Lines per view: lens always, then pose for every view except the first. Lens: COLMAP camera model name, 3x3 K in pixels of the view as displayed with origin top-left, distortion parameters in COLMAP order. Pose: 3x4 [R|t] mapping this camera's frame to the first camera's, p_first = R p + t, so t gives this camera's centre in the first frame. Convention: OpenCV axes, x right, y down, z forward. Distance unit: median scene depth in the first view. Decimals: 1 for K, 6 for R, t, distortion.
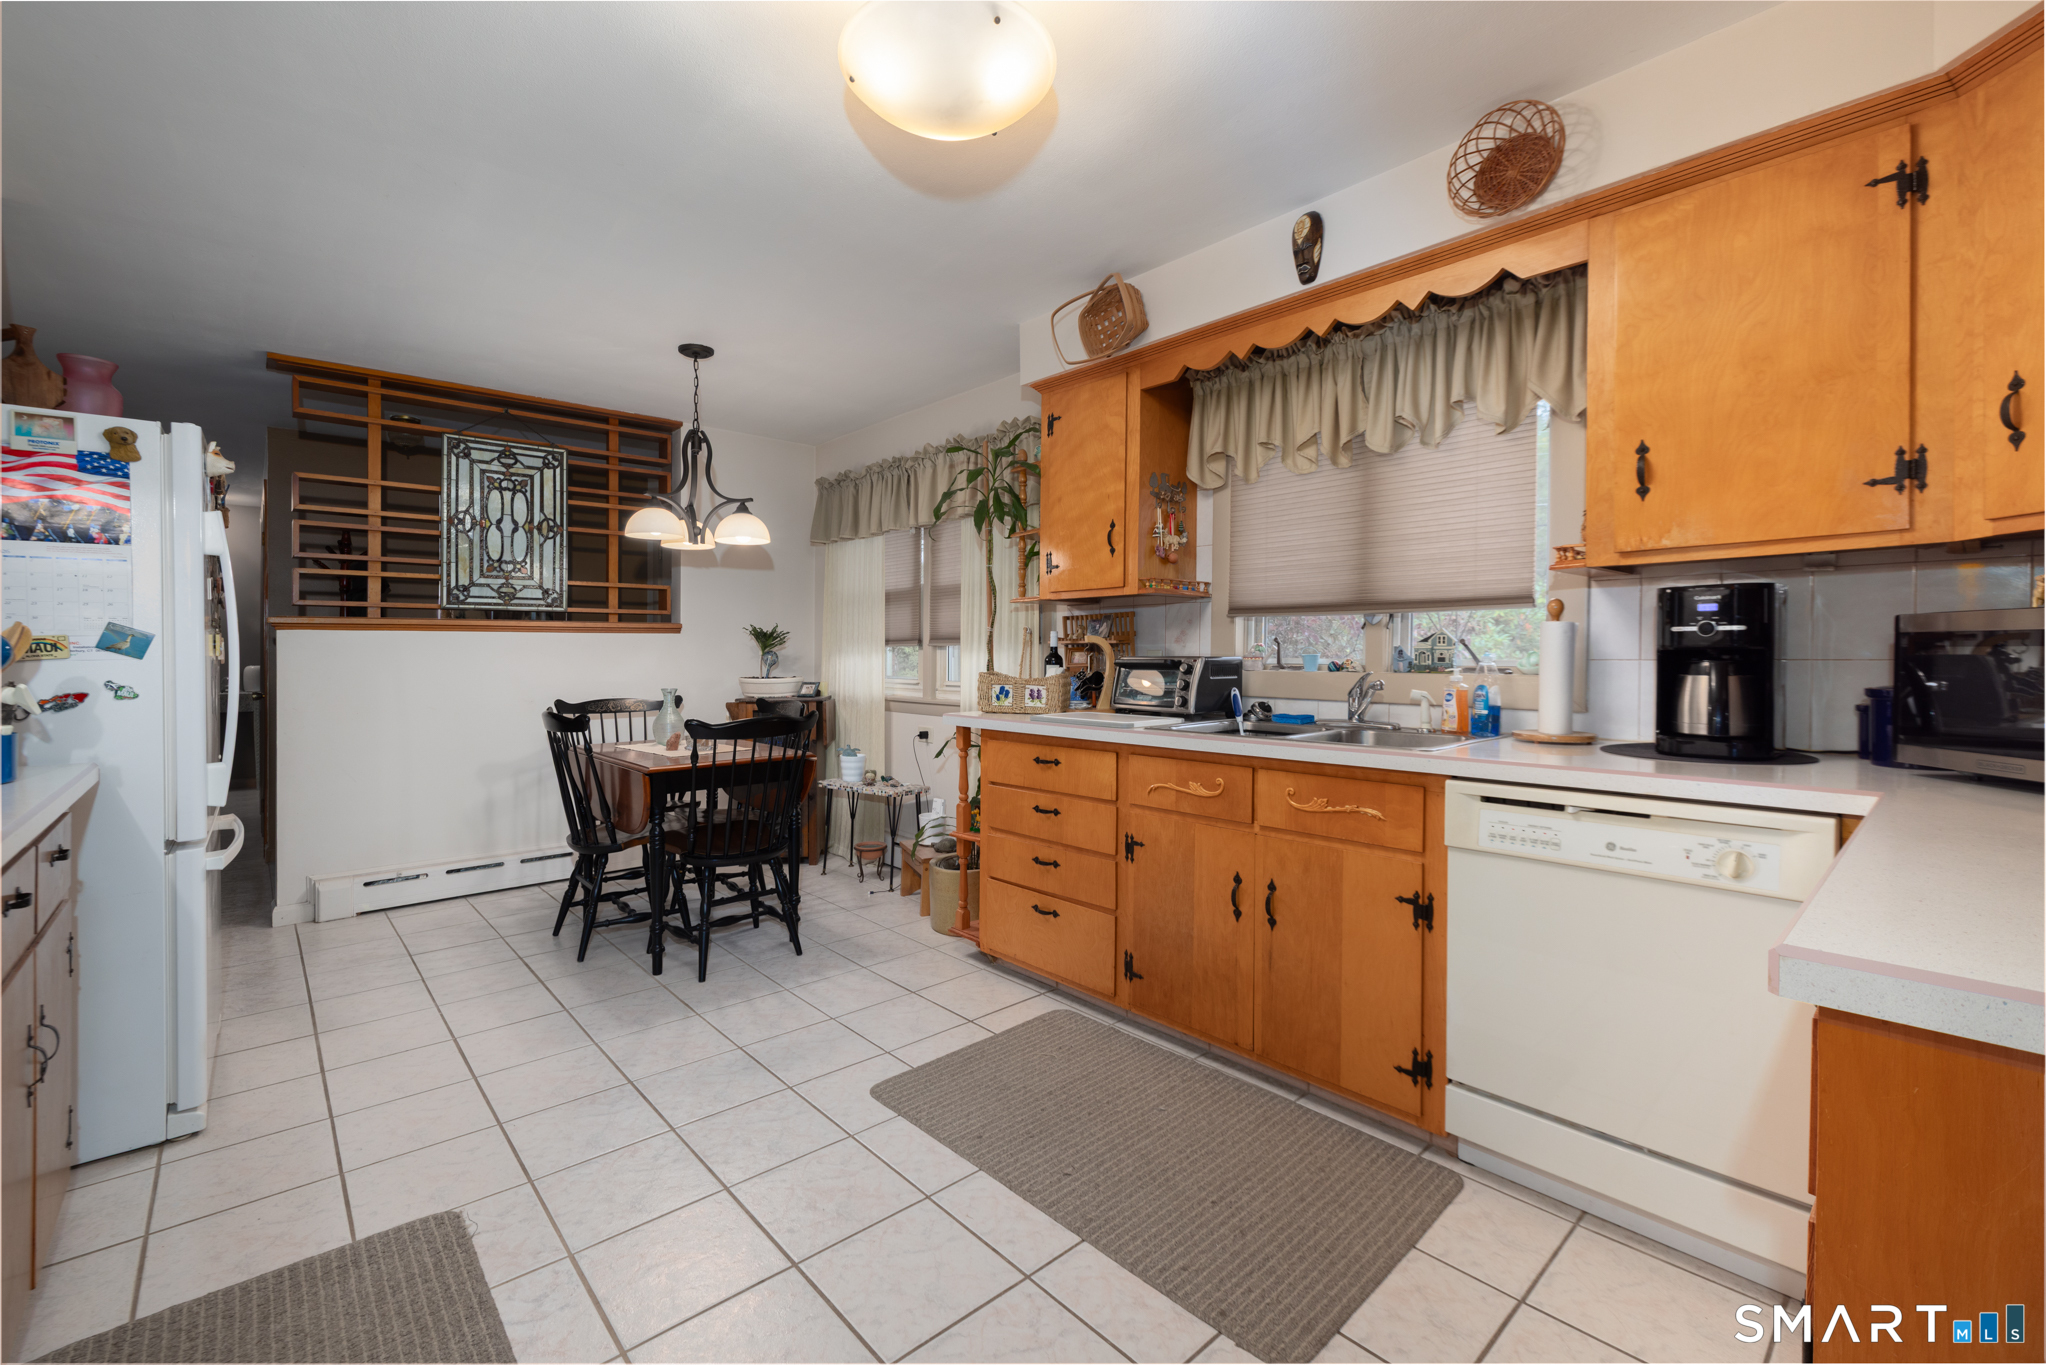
lens RADIAL K [[866.3, 0, 981.0], [0, 866.3, 652.6], [0, 0, 1]] dist [0.000836, 0.000190]
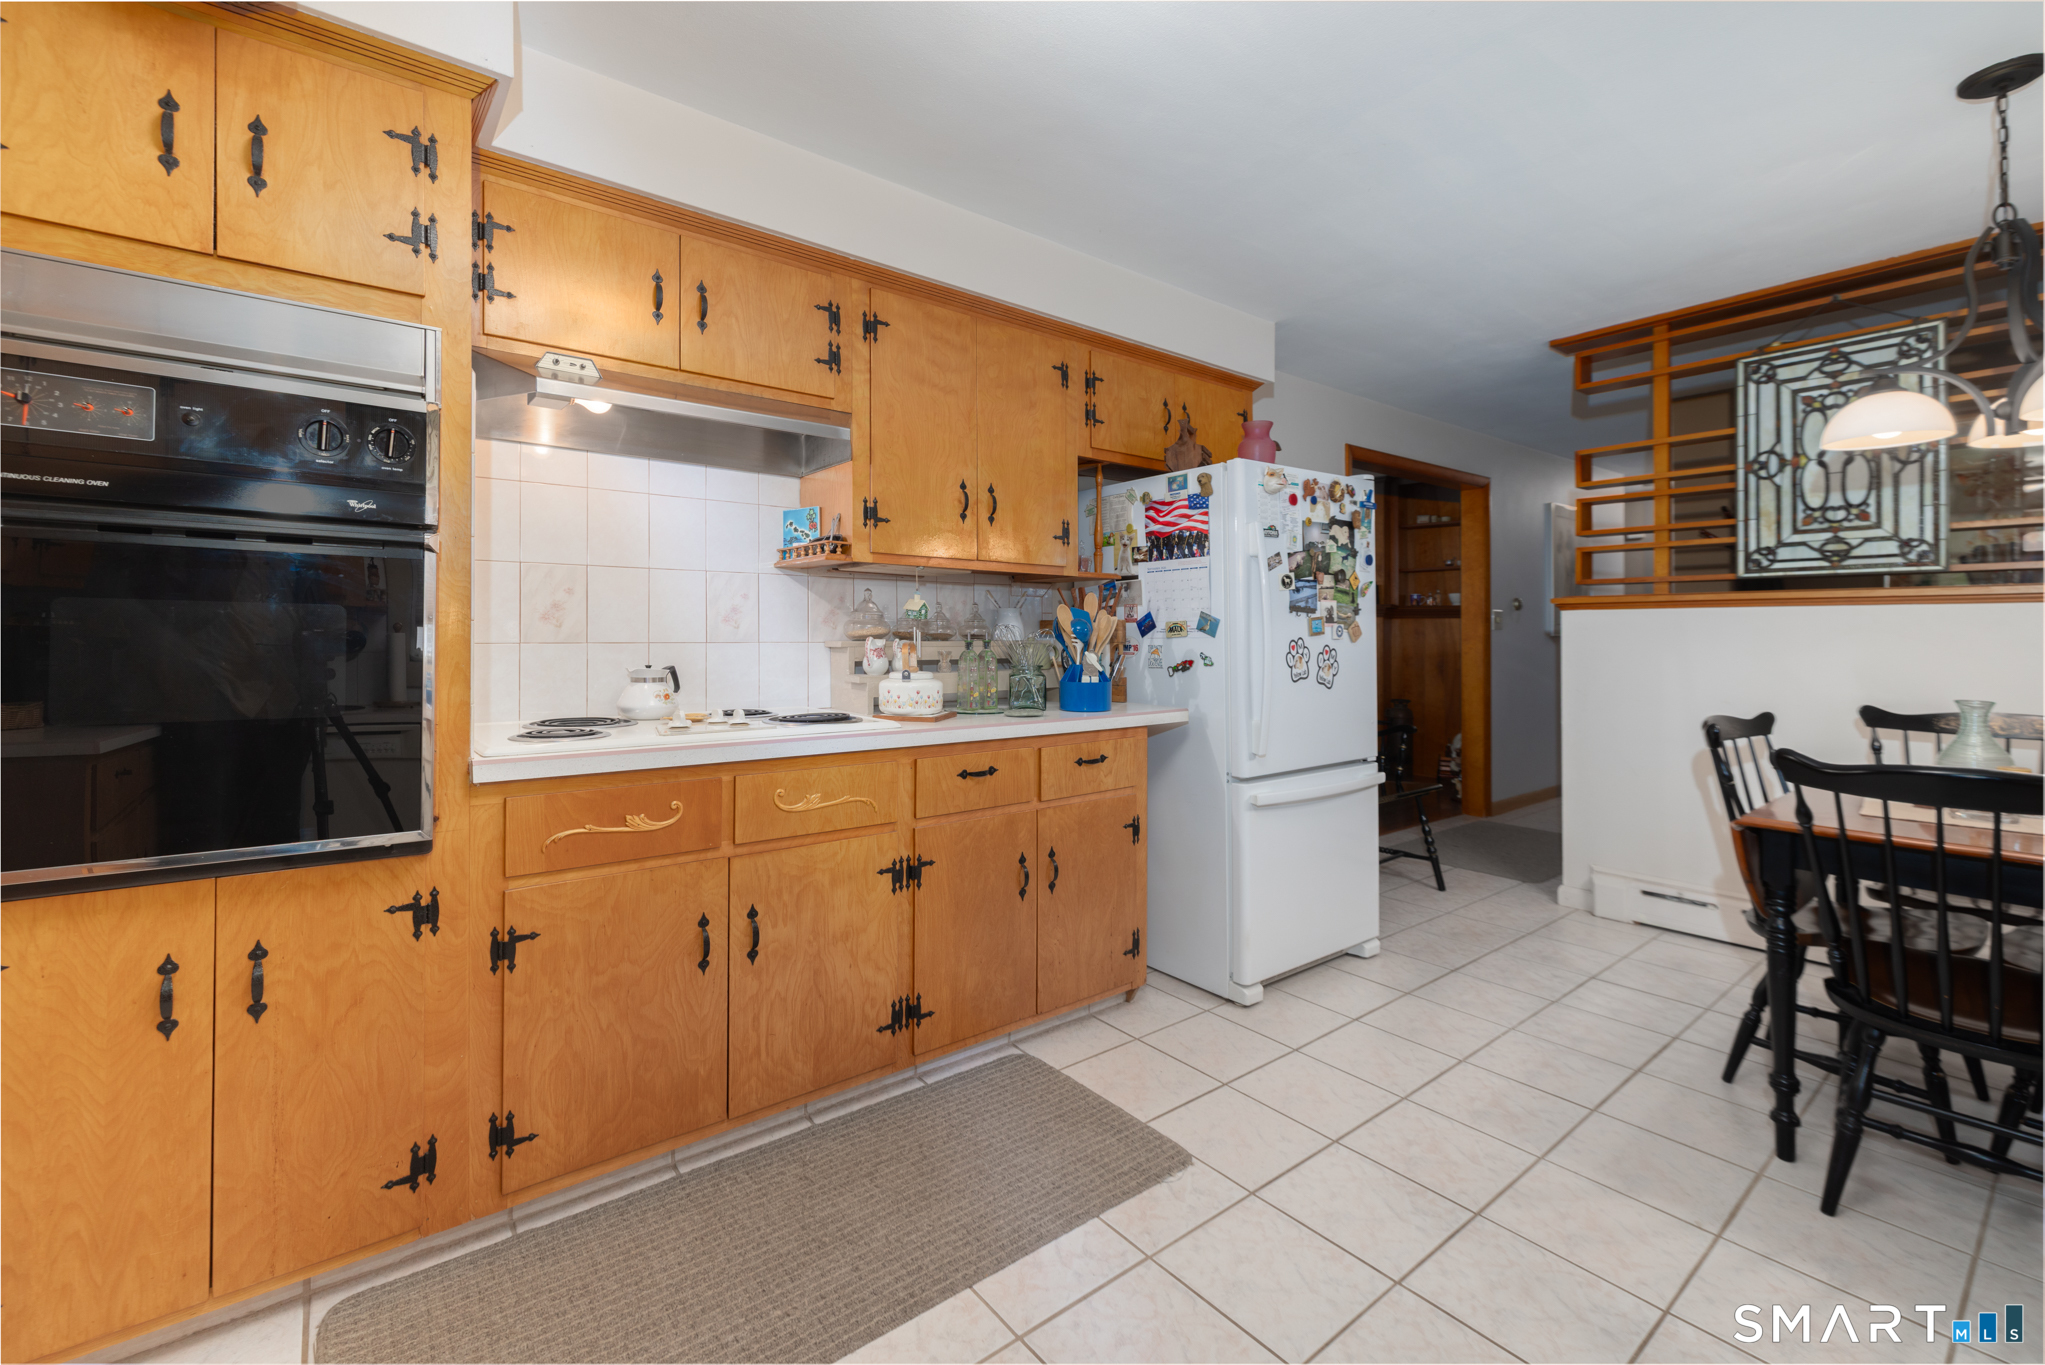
lens RADIAL K [[865.9, 0, 1001.2], [0, 865.9, 615.8], [0, 0, 1]] dist [0.000836, 0.000190]
pose [[-0.048671, -0.016287, -0.998682, 0.286429], [-0.003217, 0.999864, -0.016149, -0.002420], [0.998810, 0.002427, -0.048717, 0.493362]]
